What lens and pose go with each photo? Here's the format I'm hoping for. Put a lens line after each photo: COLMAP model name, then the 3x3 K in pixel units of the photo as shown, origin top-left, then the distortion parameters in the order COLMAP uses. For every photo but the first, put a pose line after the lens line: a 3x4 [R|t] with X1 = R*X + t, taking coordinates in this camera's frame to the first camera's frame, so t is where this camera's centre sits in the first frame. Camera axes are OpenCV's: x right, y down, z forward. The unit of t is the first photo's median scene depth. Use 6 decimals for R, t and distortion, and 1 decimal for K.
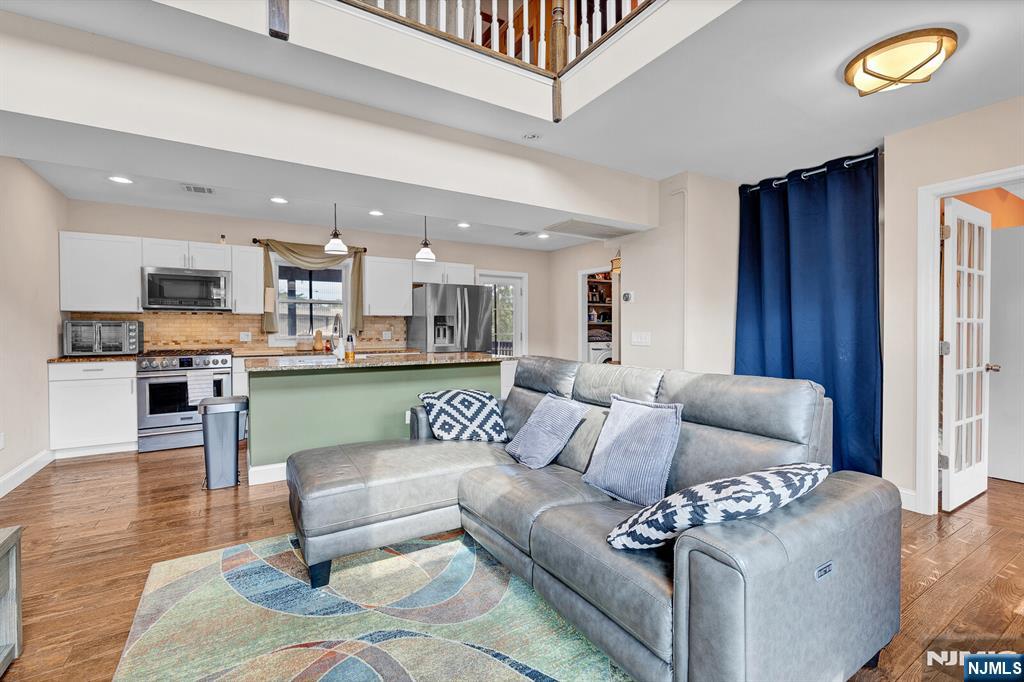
lens RADIAL K [[453.4, 0, 535.2], [0, 453.4, 337.0], [0, 0, 1]] dist [-0.000912, -0.000016]
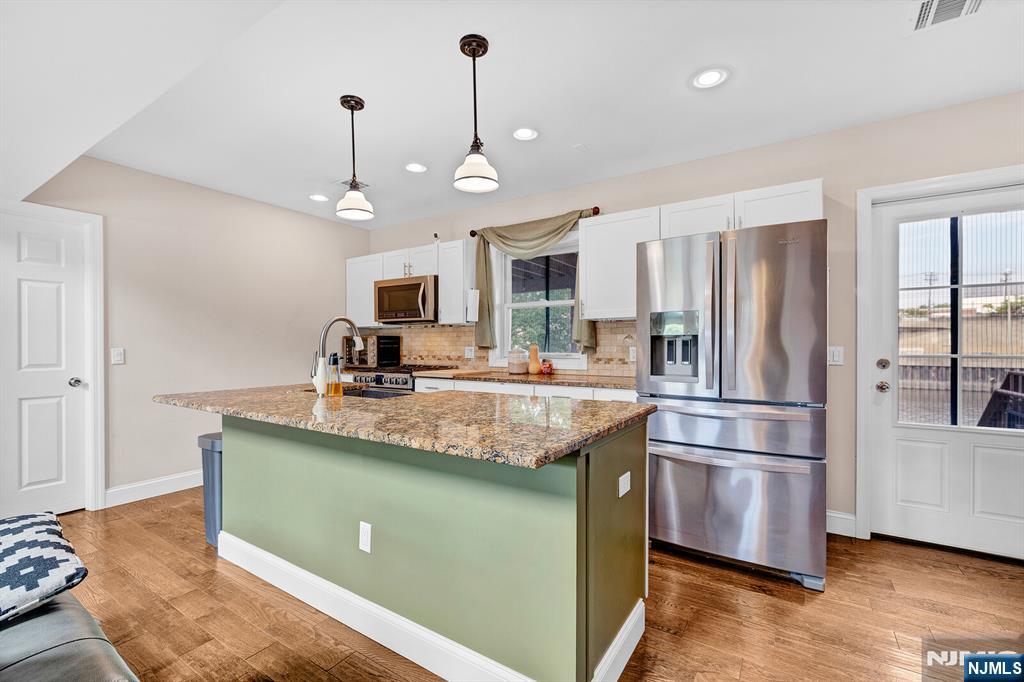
lens RADIAL K [[446.4, 0, 509.5], [0, 446.4, 346.7], [0, 0, 1]] dist [0.000605, 0.000097]
pose [[0.403063, 0.005822, -0.915154, 0.154664], [-0.014377, 0.999897, 0.000029, -0.014255], [0.915059, 0.013146, 0.403105, 0.852803]]
